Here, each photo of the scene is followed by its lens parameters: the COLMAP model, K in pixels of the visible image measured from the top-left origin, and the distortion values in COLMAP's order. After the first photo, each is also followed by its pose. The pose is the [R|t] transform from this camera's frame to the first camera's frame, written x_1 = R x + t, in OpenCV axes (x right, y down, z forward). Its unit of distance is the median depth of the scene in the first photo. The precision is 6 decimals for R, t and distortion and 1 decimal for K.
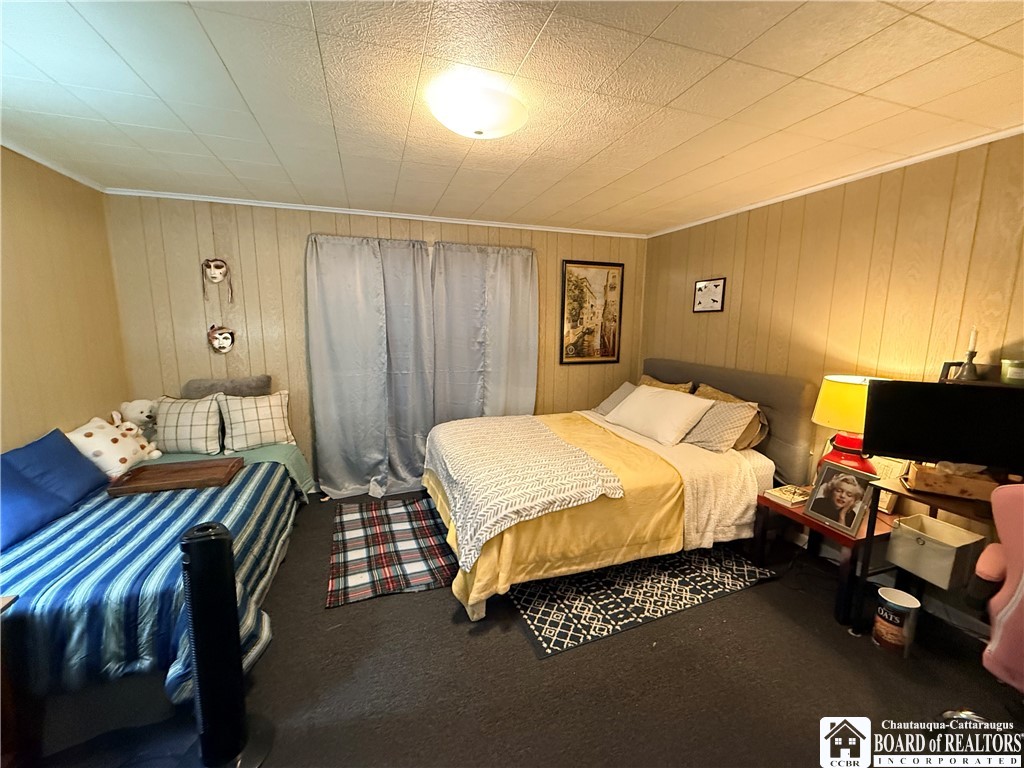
lens RADIAL K [[409.5, 0, 518.9], [0, 409.5, 383.4], [0, 0, 1]] dist [0.001034, -0.000054]
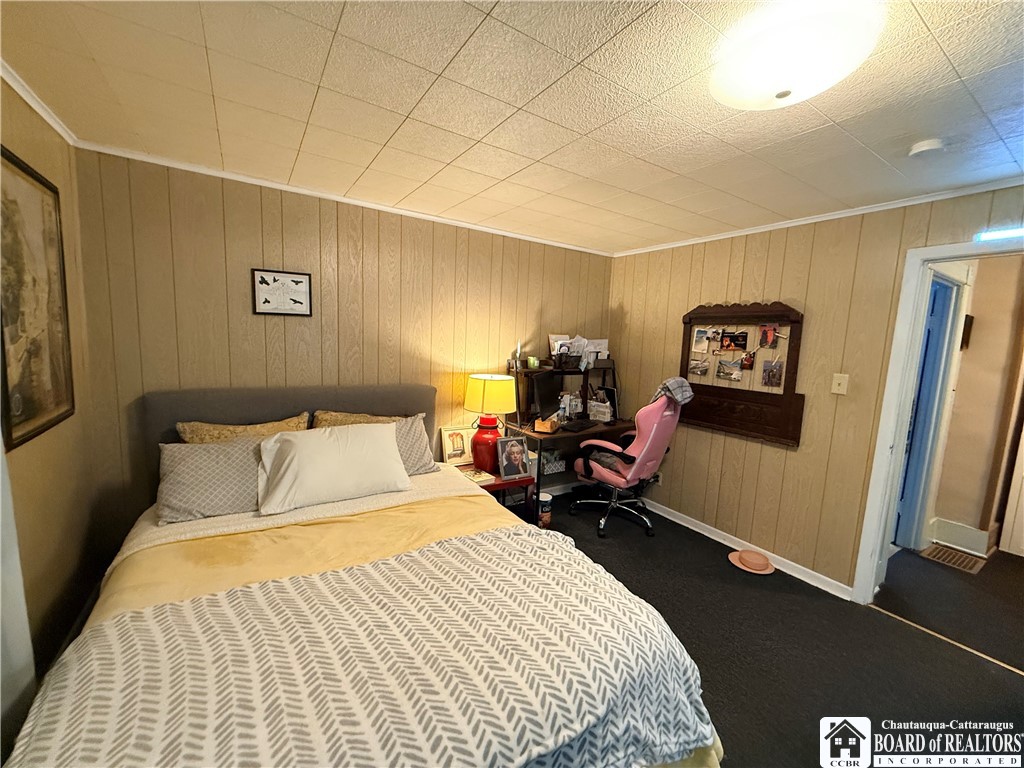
lens RADIAL K [[409.5, 0, 521.2], [0, 409.5, 383.7], [0, 0, 1]] dist [0.001034, -0.000054]
pose [[-0.230966, -0.134729, 0.963588, -0.375245], [0.100306, 0.981792, 0.161317, -0.135568], [-0.967778, 0.133912, -0.213247, 0.795331]]
